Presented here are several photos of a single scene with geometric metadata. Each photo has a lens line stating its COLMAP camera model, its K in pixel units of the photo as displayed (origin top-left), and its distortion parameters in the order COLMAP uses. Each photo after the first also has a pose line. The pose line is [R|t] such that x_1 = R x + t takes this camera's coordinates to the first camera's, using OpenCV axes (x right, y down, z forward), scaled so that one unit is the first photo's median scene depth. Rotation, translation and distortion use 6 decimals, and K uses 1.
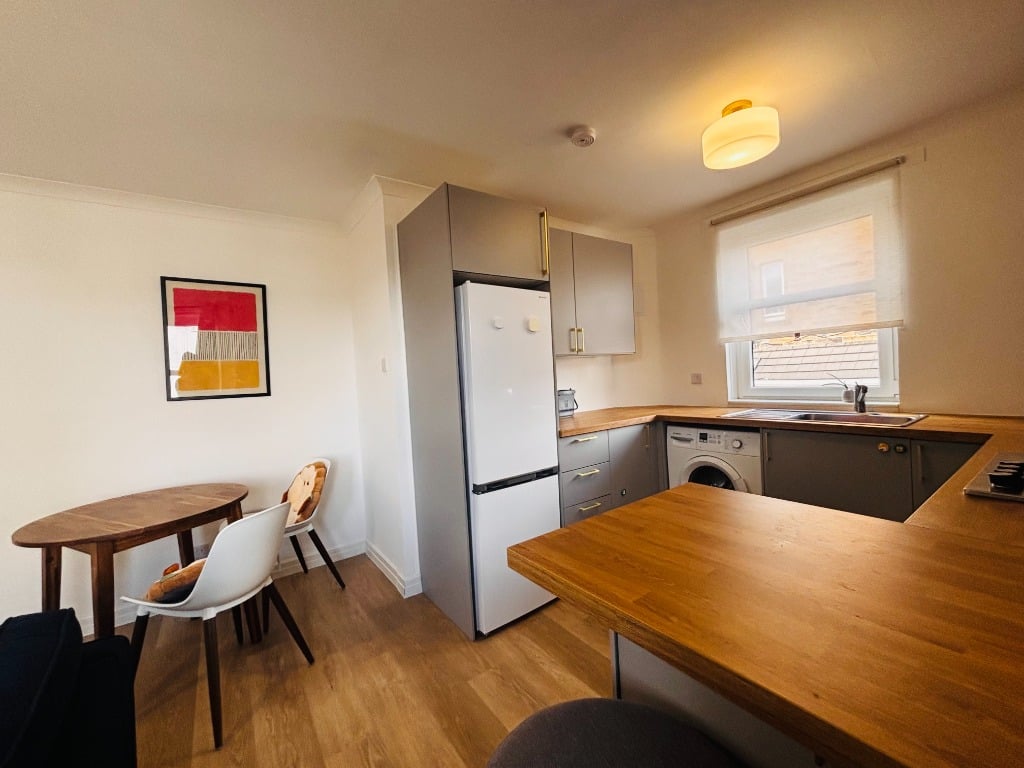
lens RADIAL K [[412.4, 0, 512.0], [0, 412.4, 384.0], [0, 0, 1]] dist [0.000376, 0.000213]
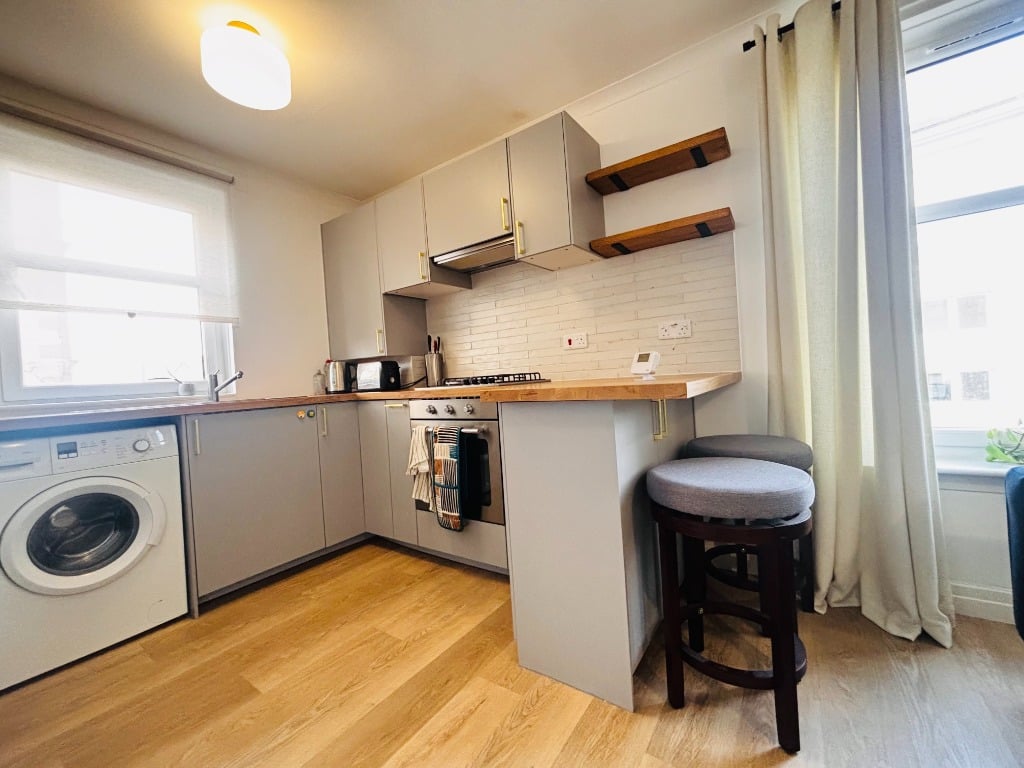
lens RADIAL K [[412.4, 0, 512.0], [0, 412.4, 384.0], [0, 0, 1]] dist [0.000376, 0.000213]
pose [[-0.326102, 0.065454, 0.943066, -0.336702], [0.105270, 0.993910, -0.032582, 0.132820], [-0.939455, 0.088652, -0.331007, 0.643324]]
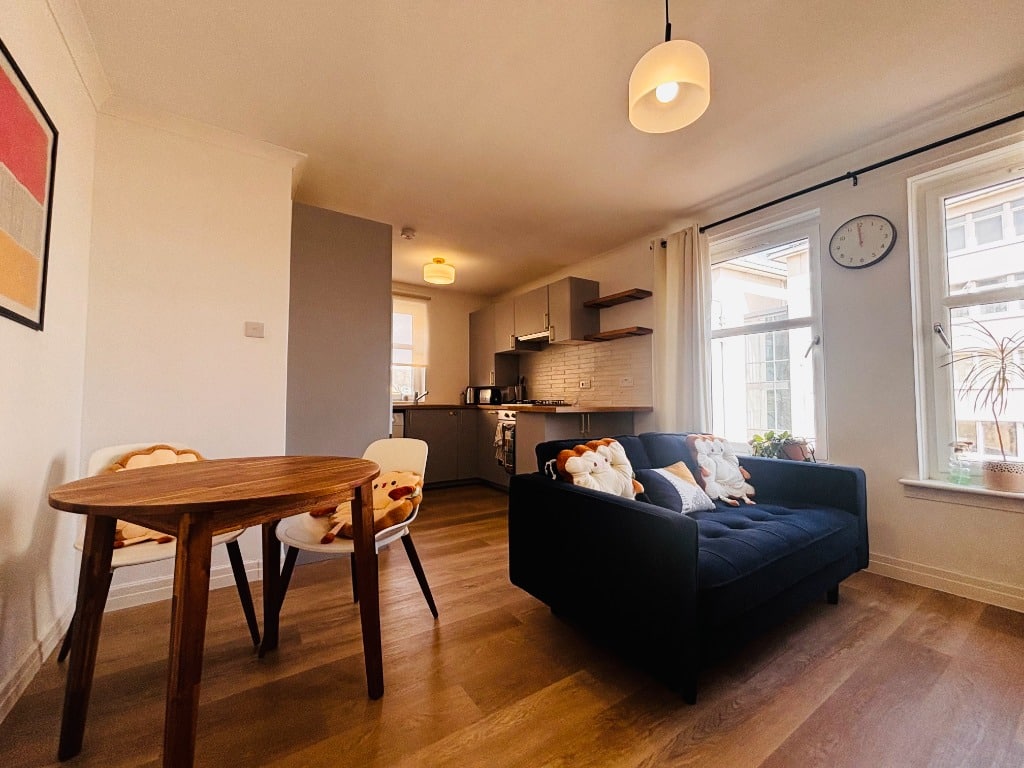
lens RADIAL K [[410.0, 0, 511.1], [0, 410.0, 385.7], [0, 0, 1]] dist [-0.001352, -0.000304]
pose [[0.025265, 0.098261, 0.994840, -1.254343], [0.023050, 0.994836, -0.098846, 0.189878], [-0.999415, 0.025428, 0.022869, 0.450664]]
